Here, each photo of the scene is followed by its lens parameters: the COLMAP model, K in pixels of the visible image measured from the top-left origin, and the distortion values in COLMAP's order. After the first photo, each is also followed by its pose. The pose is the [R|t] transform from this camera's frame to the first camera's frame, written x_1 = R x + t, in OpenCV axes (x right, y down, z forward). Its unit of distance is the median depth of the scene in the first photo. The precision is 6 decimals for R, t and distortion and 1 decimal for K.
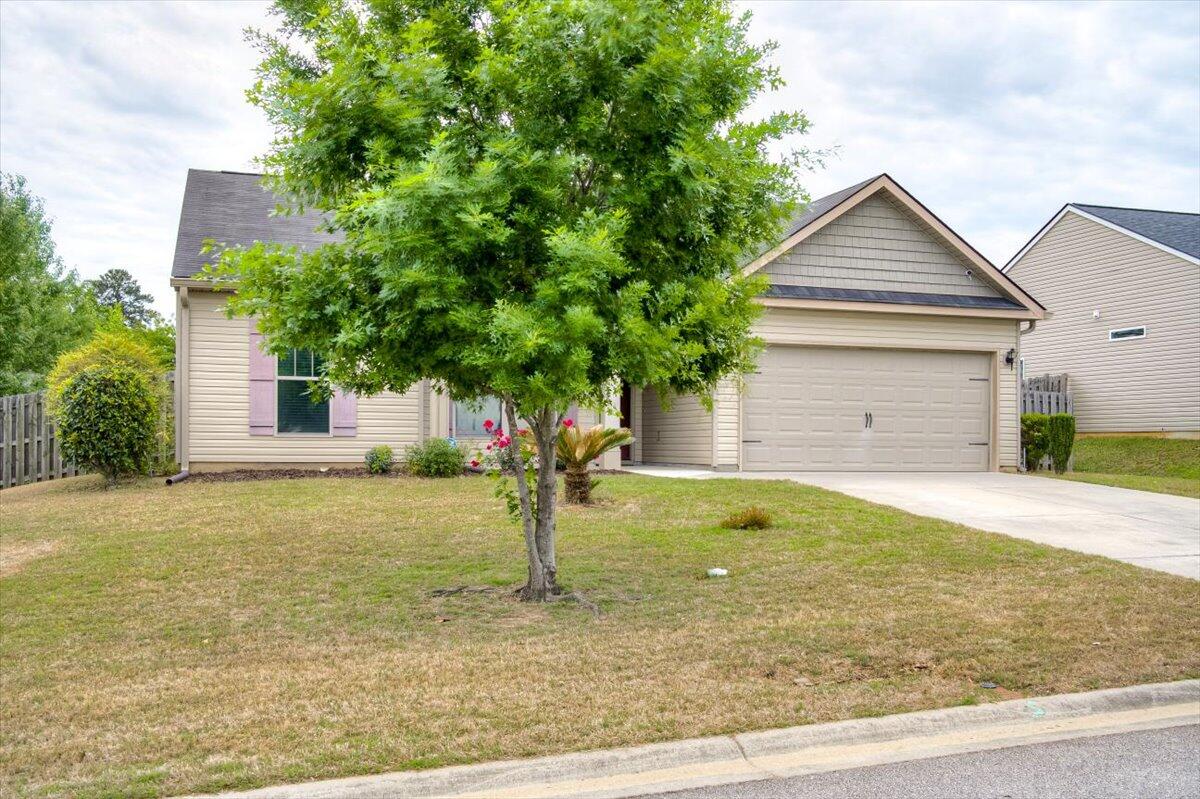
lens RADIAL K [[1135.0, 0, 600.2], [0, 1135.0, 474.5], [0, 0, 1]] dist [-0.007633, -0.004952]
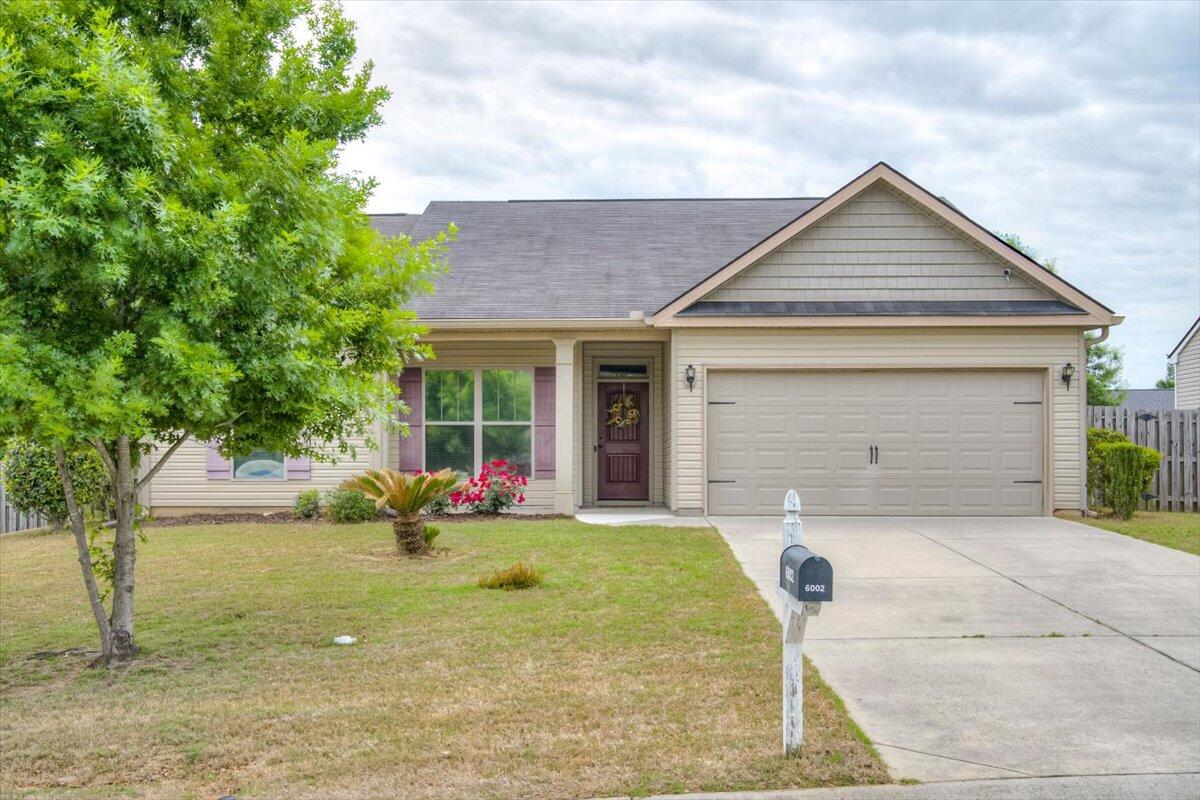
lens RADIAL K [[1135.0, 0, 600.2], [0, 1135.0, 475.0], [0, 0, 1]] dist [-0.007633, -0.004952]
pose [[0.946166, -0.009938, -0.323530, 0.319301], [-0.000152, 0.999515, -0.031145, -0.006841], [0.323682, 0.029518, 0.945705, 0.140379]]
